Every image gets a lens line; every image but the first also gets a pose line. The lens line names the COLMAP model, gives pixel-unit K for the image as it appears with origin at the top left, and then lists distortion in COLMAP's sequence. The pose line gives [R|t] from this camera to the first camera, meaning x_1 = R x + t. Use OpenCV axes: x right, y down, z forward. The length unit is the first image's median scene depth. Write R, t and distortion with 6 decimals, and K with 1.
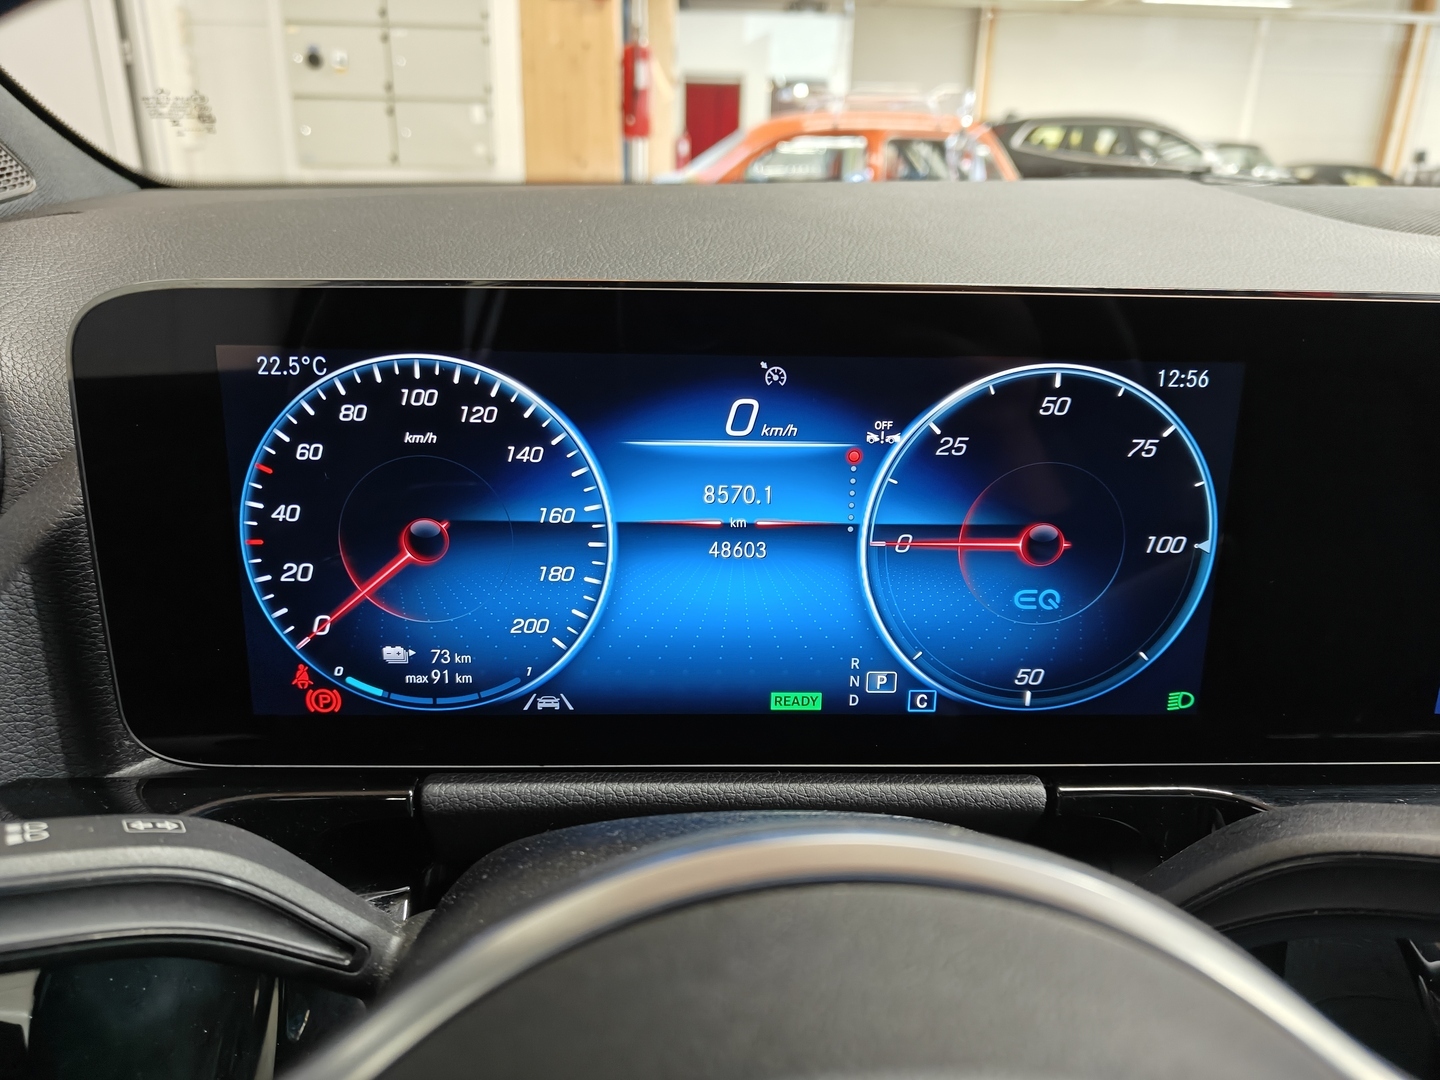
lens RADIAL K [[1033.3, 0, 726.7], [0, 1033.3, 544.4], [0, 0, 1]] dist [0.030464, -0.044005]
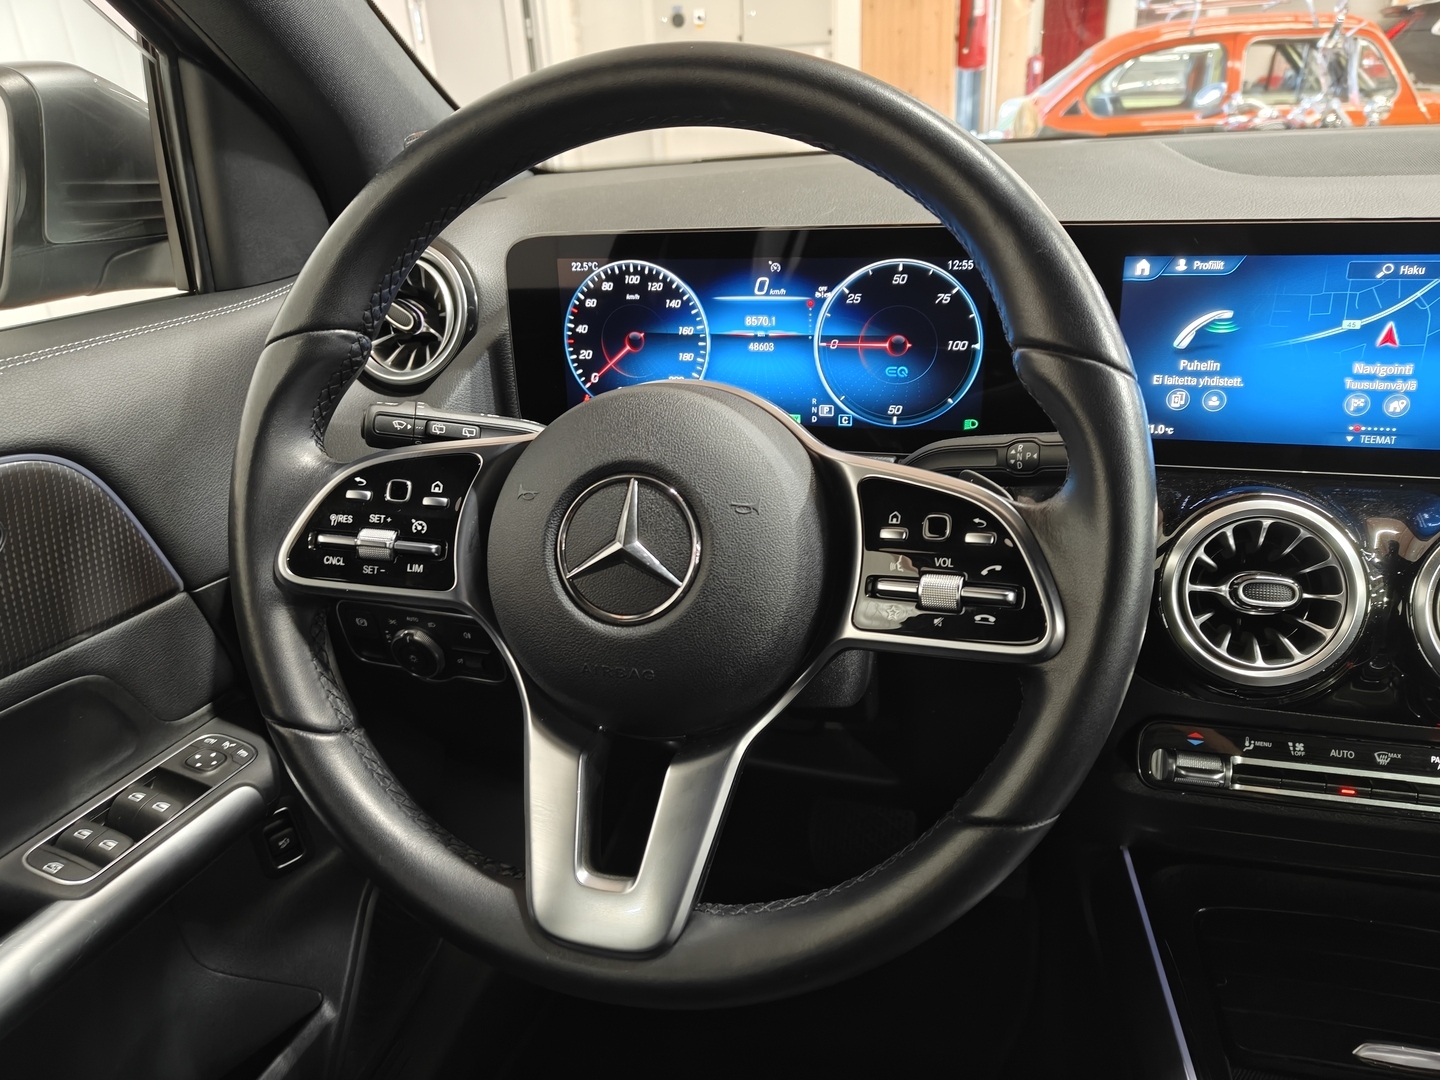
lens RADIAL K [[1033.3, 0, 726.7], [0, 1033.3, 544.4], [0, 0, 1]] dist [0.030464, -0.044005]
pose [[0.946971, 0.063510, -0.314981, 0.689915], [-0.043664, 0.996614, 0.069676, 0.286791], [0.318339, -0.052228, 0.946537, -1.211830]]
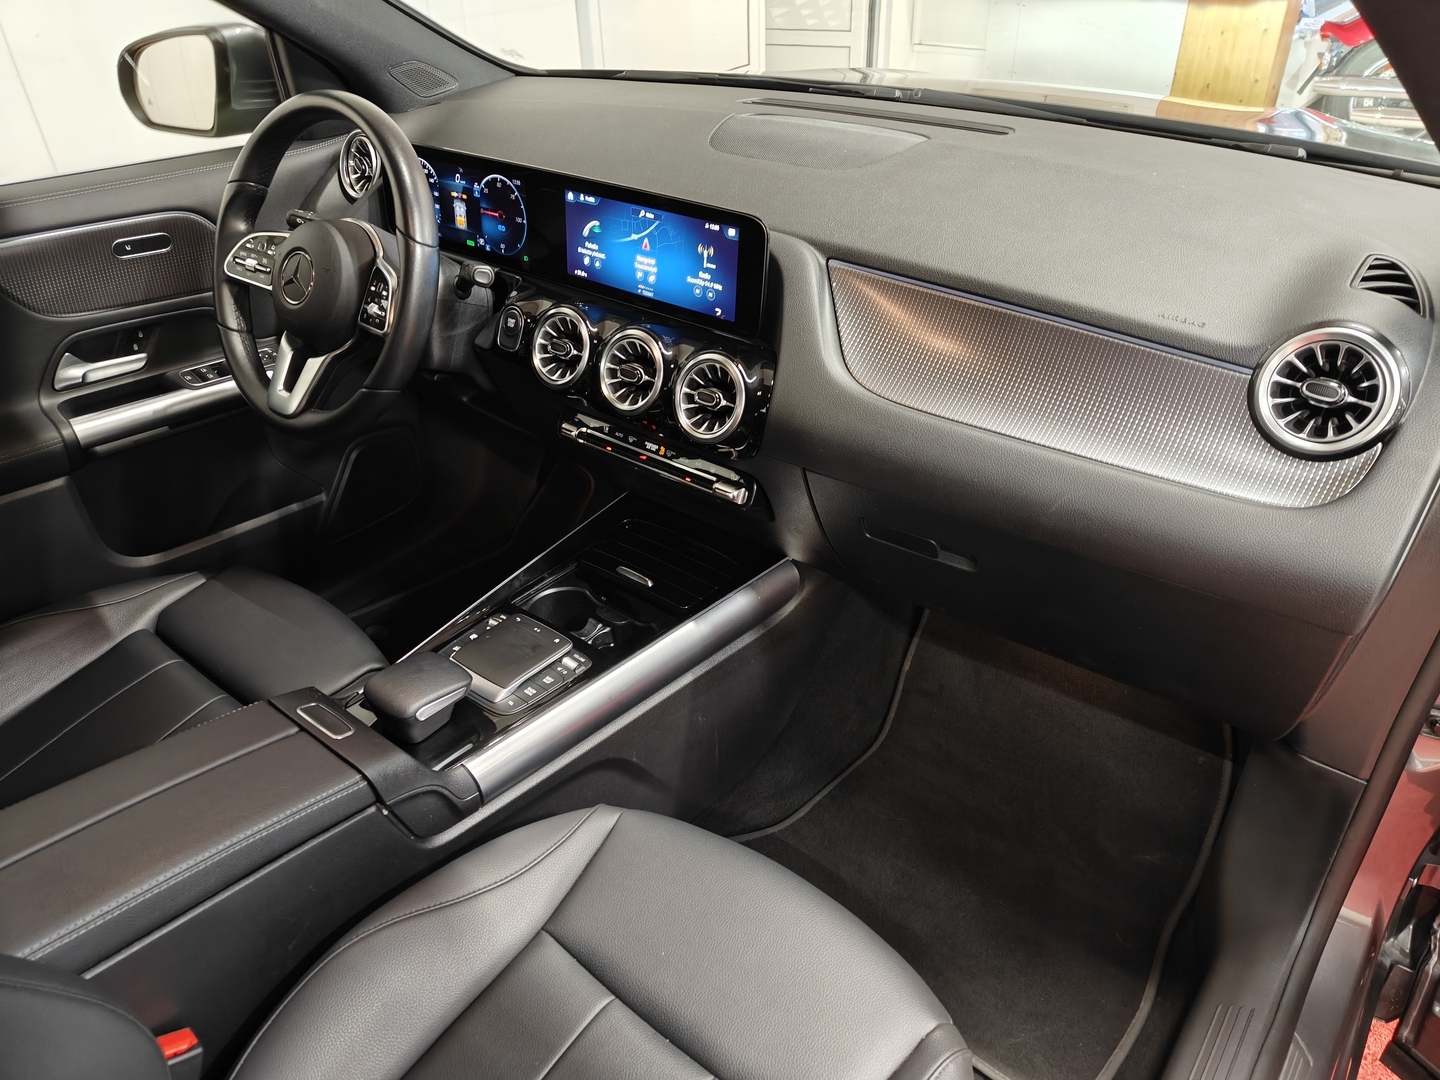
lens RADIAL K [[1033.3, 0, 726.7], [0, 1033.3, 544.4], [0, 0, 1]] dist [0.030464, -0.044005]
pose [[0.741402, 0.335433, -0.581212, 4.379446], [-0.193617, 0.936201, 0.293327, -0.184969], [0.642523, -0.104941, 0.759047, -2.101859]]
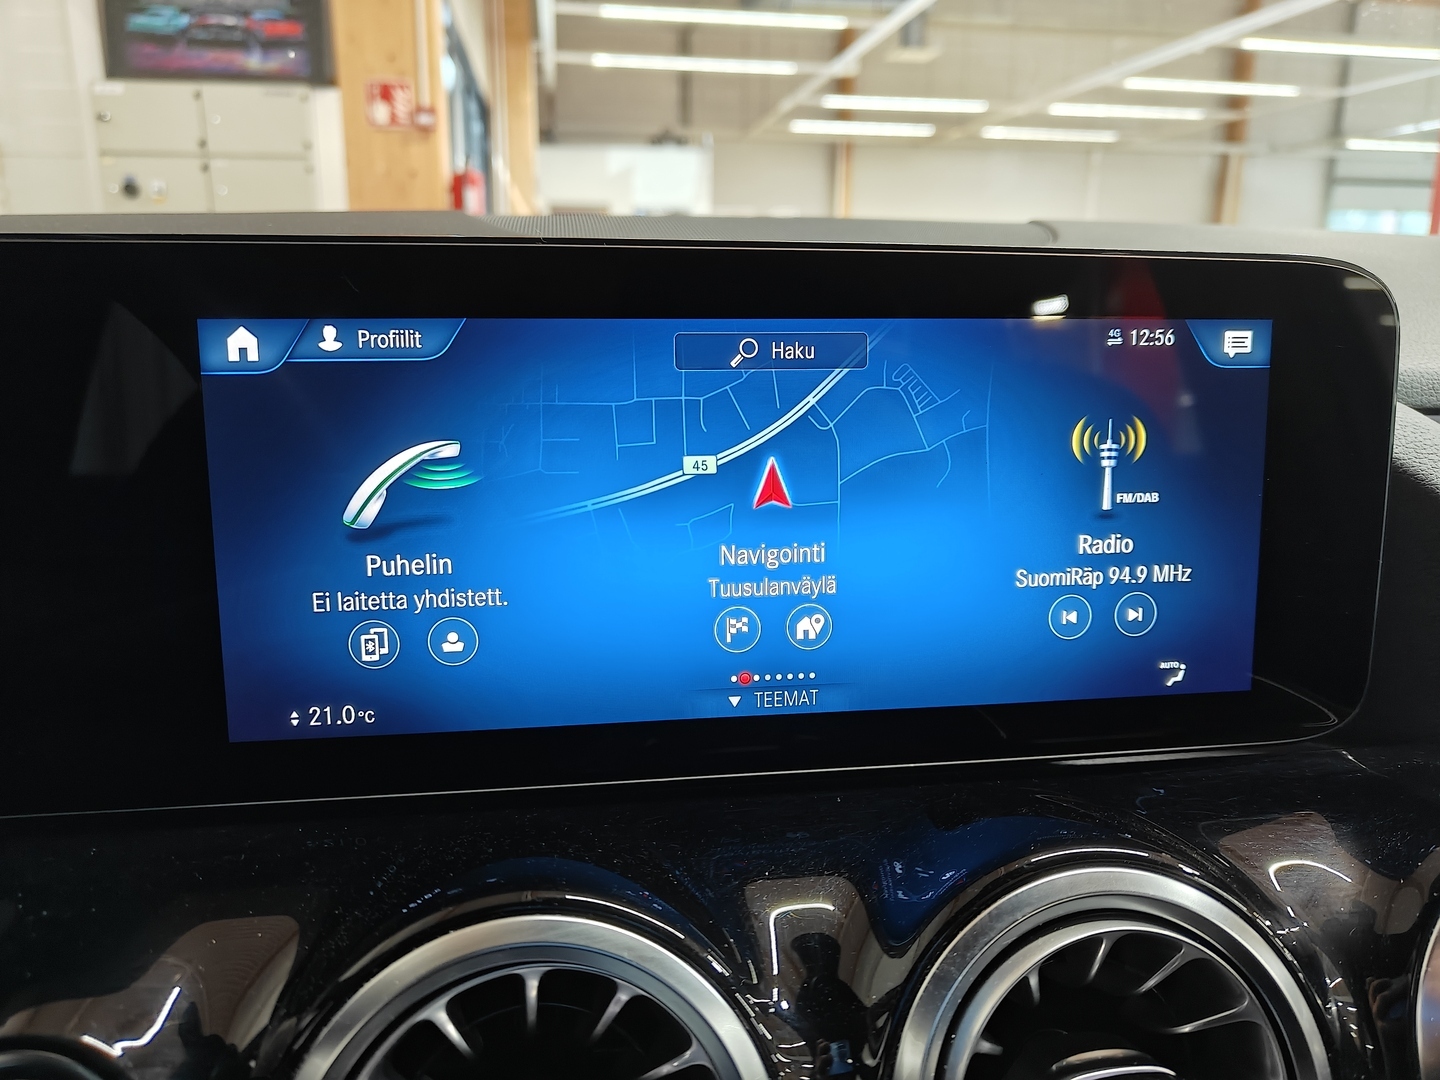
lens RADIAL K [[1033.3, 0, 726.7], [0, 1033.3, 544.4], [0, 0, 1]] dist [0.030464, -0.044005]
pose [[0.995065, -0.041809, 0.089986, 1.103097], [0.051596, 0.992666, -0.109329, 0.129566], [-0.084755, 0.113432, 0.989924, 0.141772]]
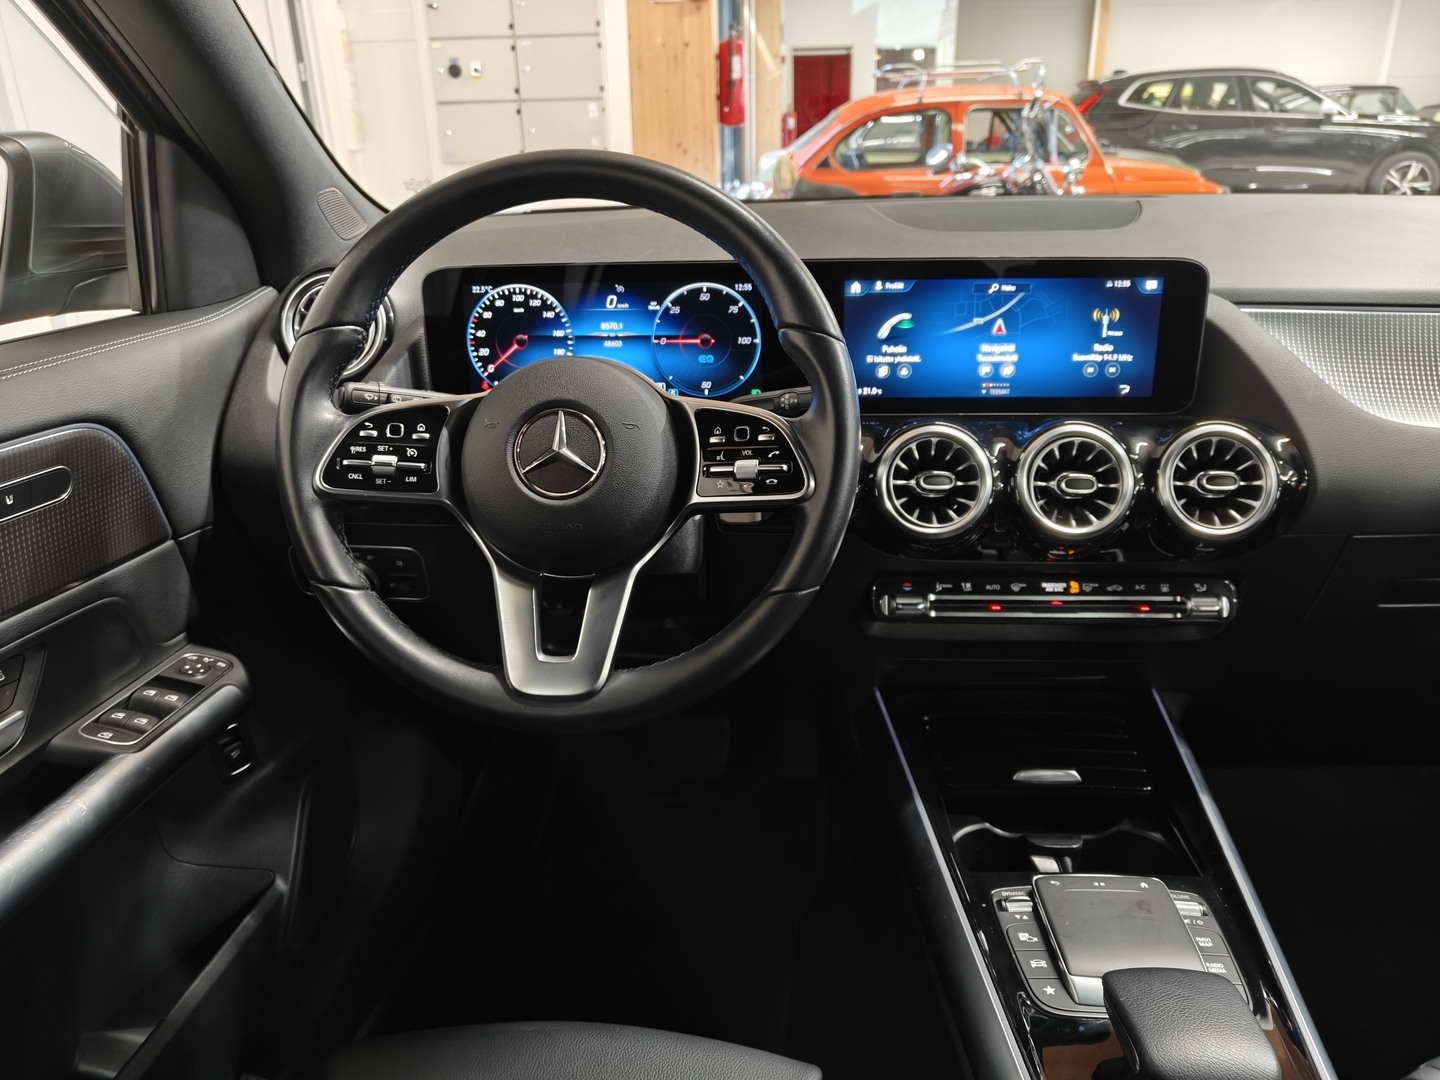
lens RADIAL K [[1033.3, 0, 726.7], [0, 1033.3, 544.4], [0, 0, 1]] dist [0.030464, -0.044005]
pose [[0.992850, 0.001748, -0.119359, 0.774051], [0.001597, 0.999609, 0.027923, 0.559423], [0.119361, -0.027914, 0.992458, -2.269090]]
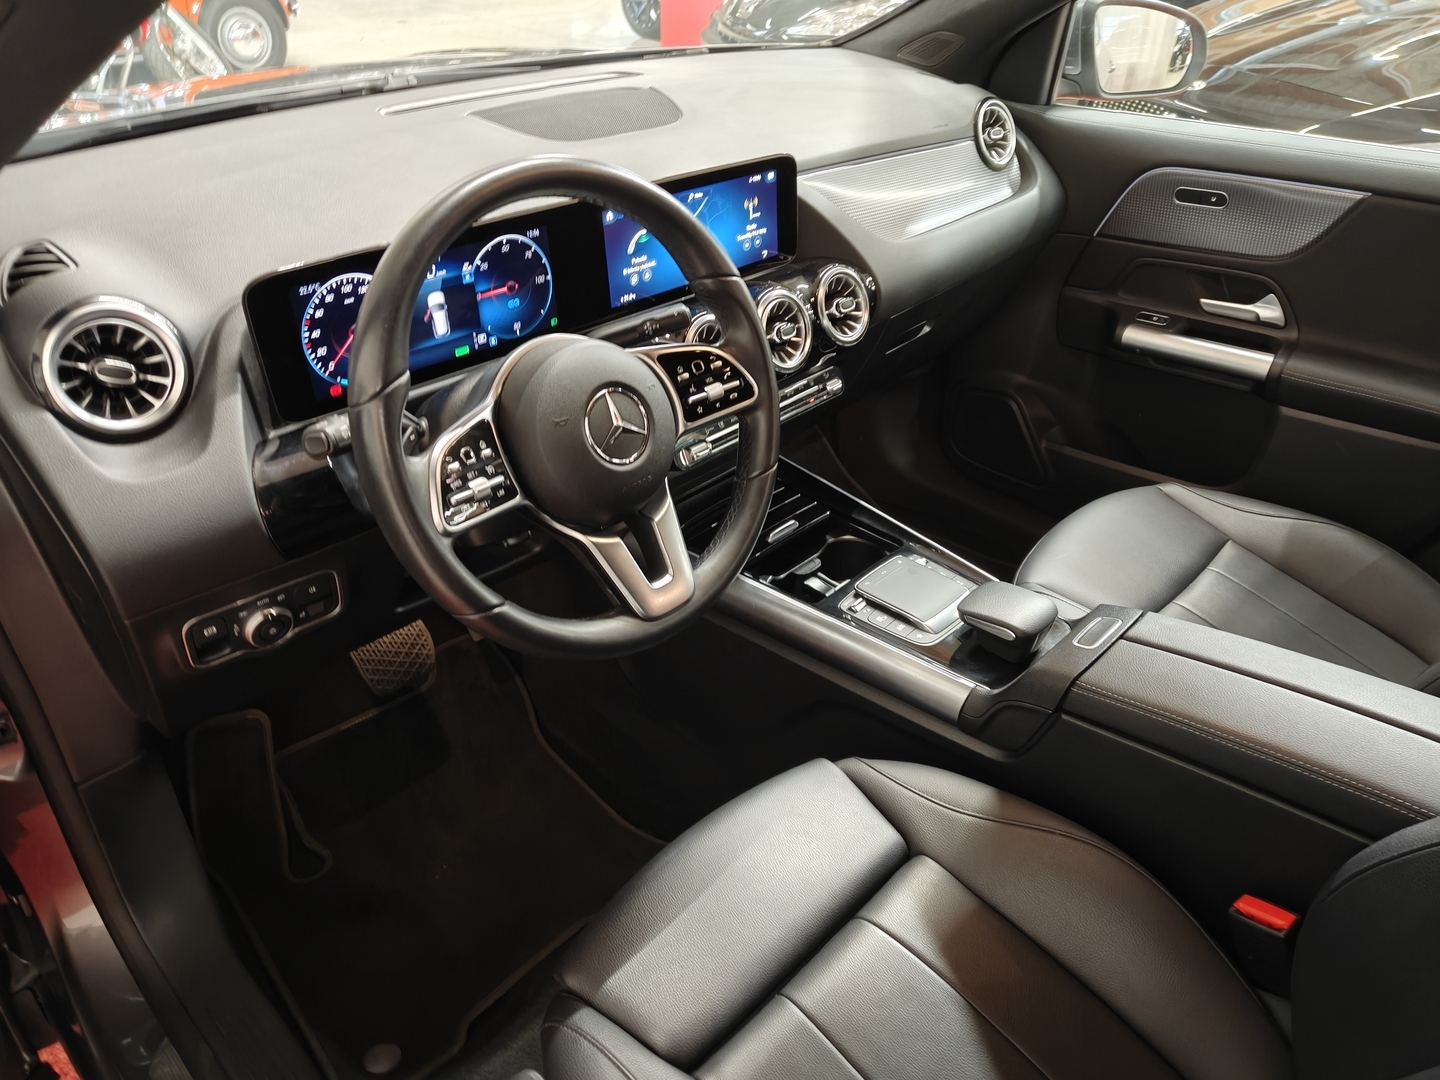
lens RADIAL K [[1033.3, 0, 726.7], [0, 1033.3, 544.4], [0, 0, 1]] dist [0.030464, -0.044005]
pose [[0.728582, -0.385085, 0.566461, -1.561885], [0.225155, 0.915688, 0.332898, -0.216977], [-0.646896, -0.115002, 0.753857, -2.336815]]
